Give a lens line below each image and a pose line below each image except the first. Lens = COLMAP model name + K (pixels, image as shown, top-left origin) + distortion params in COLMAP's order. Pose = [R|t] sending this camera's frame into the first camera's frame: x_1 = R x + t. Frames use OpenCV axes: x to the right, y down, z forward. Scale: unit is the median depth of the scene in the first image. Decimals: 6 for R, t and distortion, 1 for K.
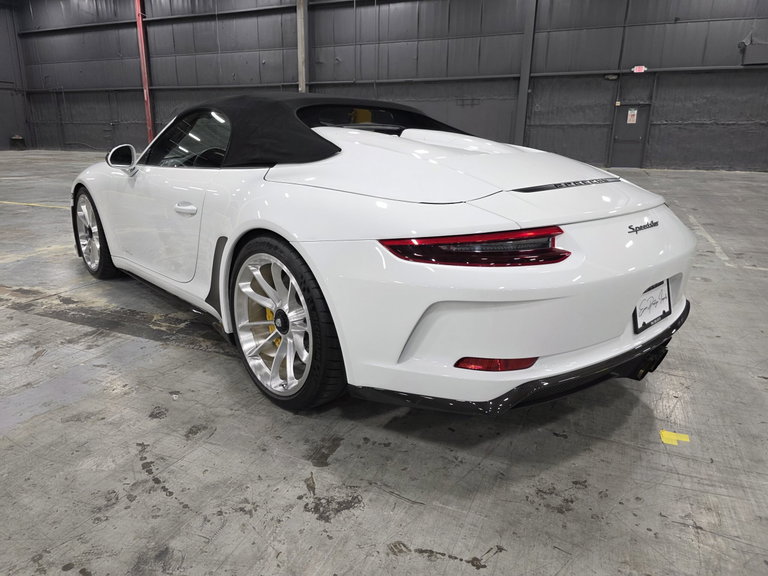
lens RADIAL K [[529.2, 0, 368.4], [0, 529.2, 279.6], [0, 0, 1]] dist [0.047496, -0.046898]
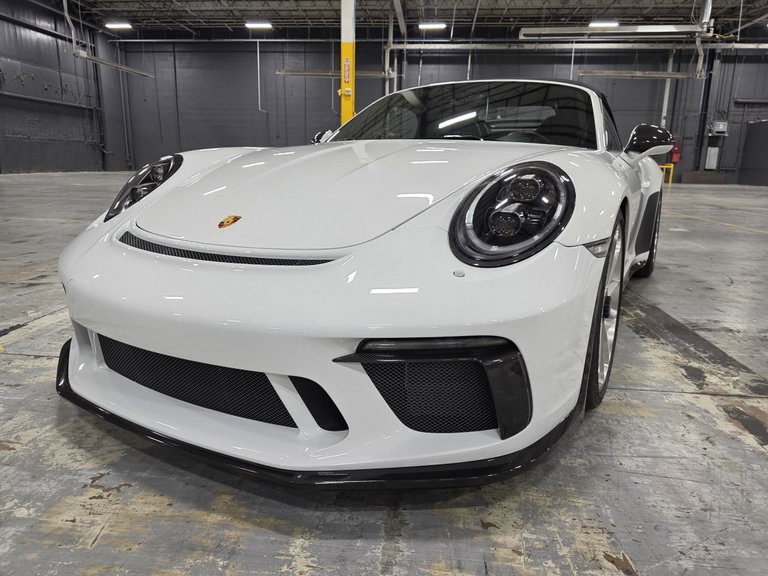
lens RADIAL K [[528.0, 0, 397.5], [0, 528.0, 275.3], [0, 0, 1]] dist [0.048192, -0.050646]
pose [[-0.349192, -0.209183, 0.913404, -1.314406], [0.223394, 0.928075, 0.297946, -0.433378], [-0.910033, 0.308090, -0.277346, 1.940835]]
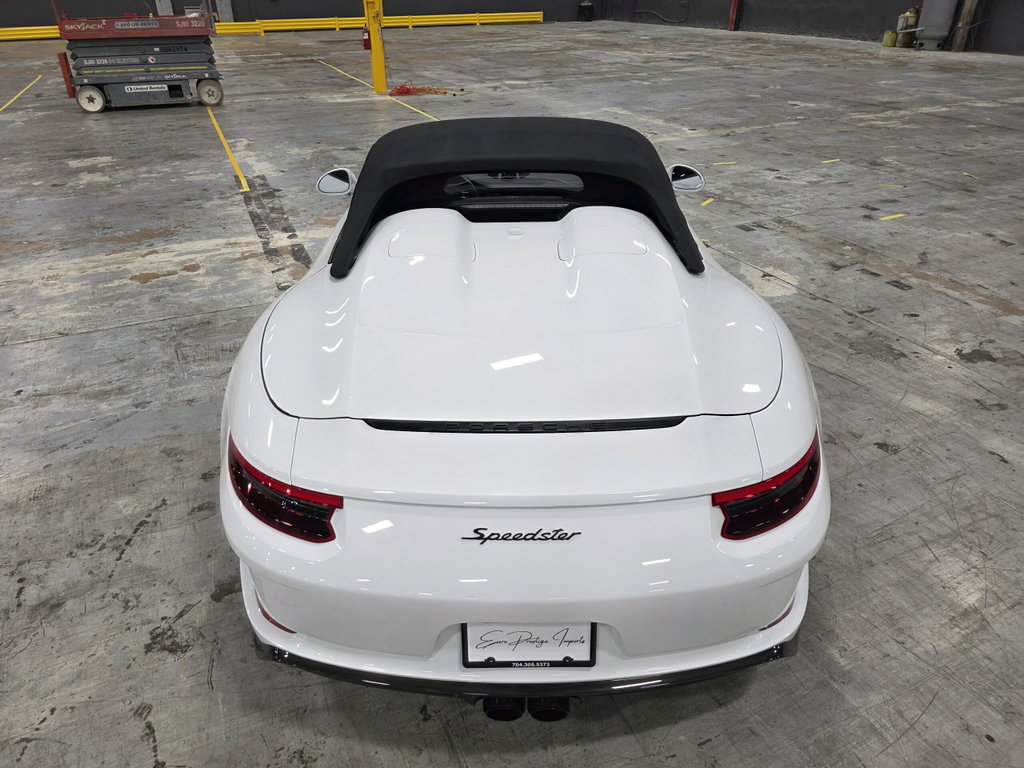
lens RADIAL K [[693.0, 0, 479.9], [0, 693.0, 382.5], [0, 0, 1]] dist [0.044744, -0.042373]
pose [[0.729096, 0.323794, -0.602973, 0.671203], [-0.155389, 0.936316, 0.314907, -0.383490], [0.666538, -0.135902, 0.732979, 0.274178]]
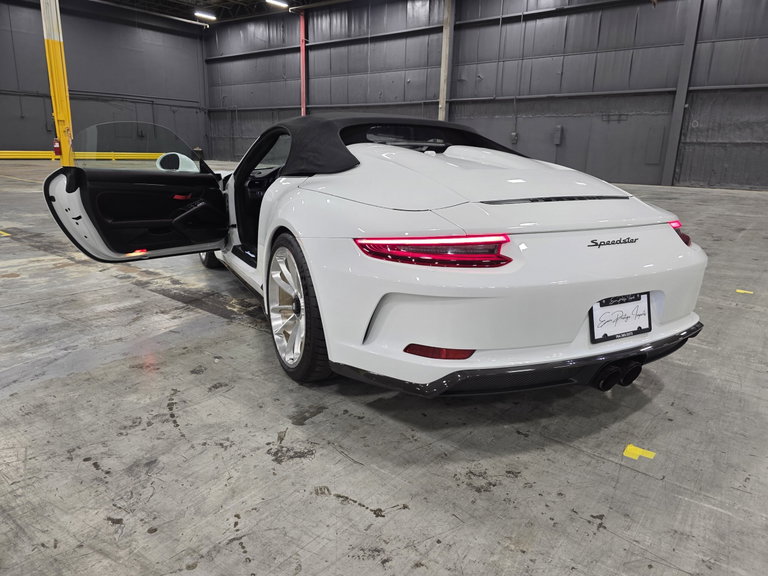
lens RADIAL K [[525.5, 0, 373.3], [0, 525.5, 279.4], [0, 0, 1]] dist [0.054320, -0.052356]
pose [[0.964972, 0.076147, -0.251060, 0.238634], [-0.082582, 0.996469, -0.015182, 0.019631], [0.249018, 0.035384, 0.967852, -0.081062]]
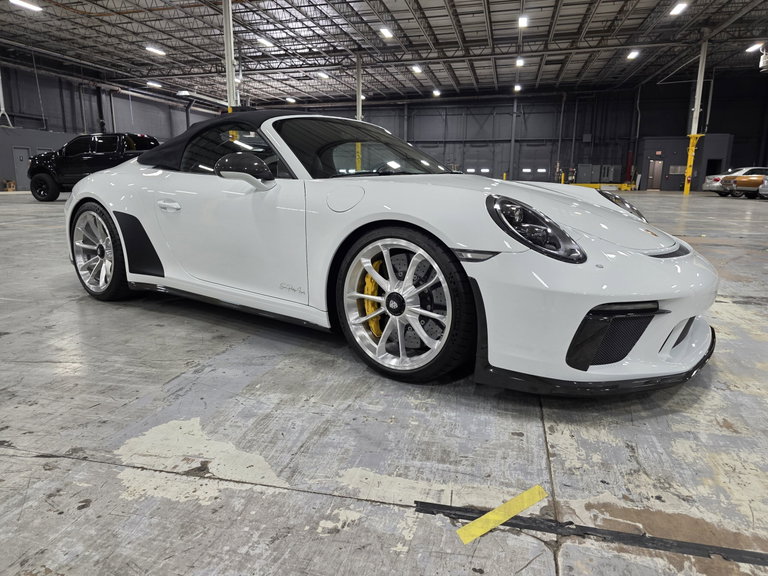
lens RADIAL K [[507.6, 0, 388.5], [0, 507.6, 286.8], [0, 0, 1]] dist [0.045961, -0.043999]
pose [[-0.977672, 0.027463, -0.208335, -0.086713], [-0.070902, 0.890171, 0.450076, -0.647542], [0.197814, 0.454798, -0.868348, 2.662261]]
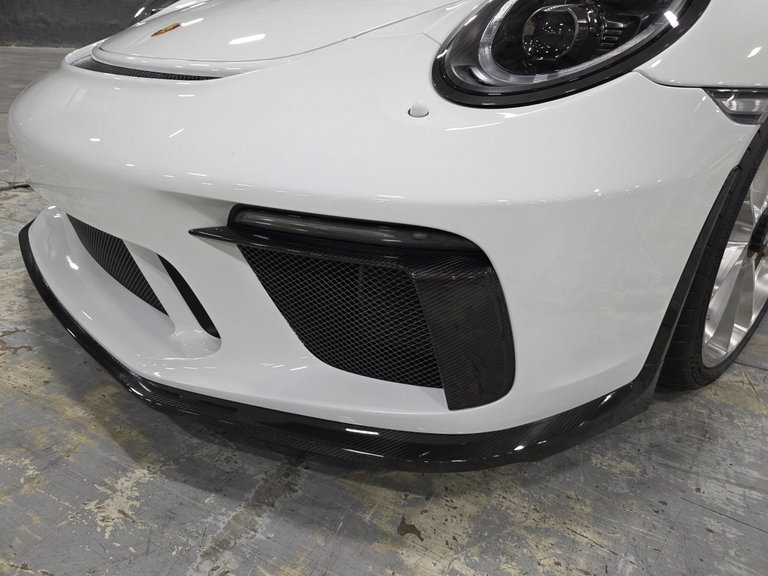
lens RADIAL K [[530.4, 0, 384.0], [0, 530.4, 288.0], [0, 0, 1]] dist [0.051284, -0.060058]
pose [[-0.004145, -0.412120, 0.911120, -1.176810], [0.198669, 0.892626, 0.404659, -0.315526], [-0.980058, 0.182689, 0.078176, 1.774148]]
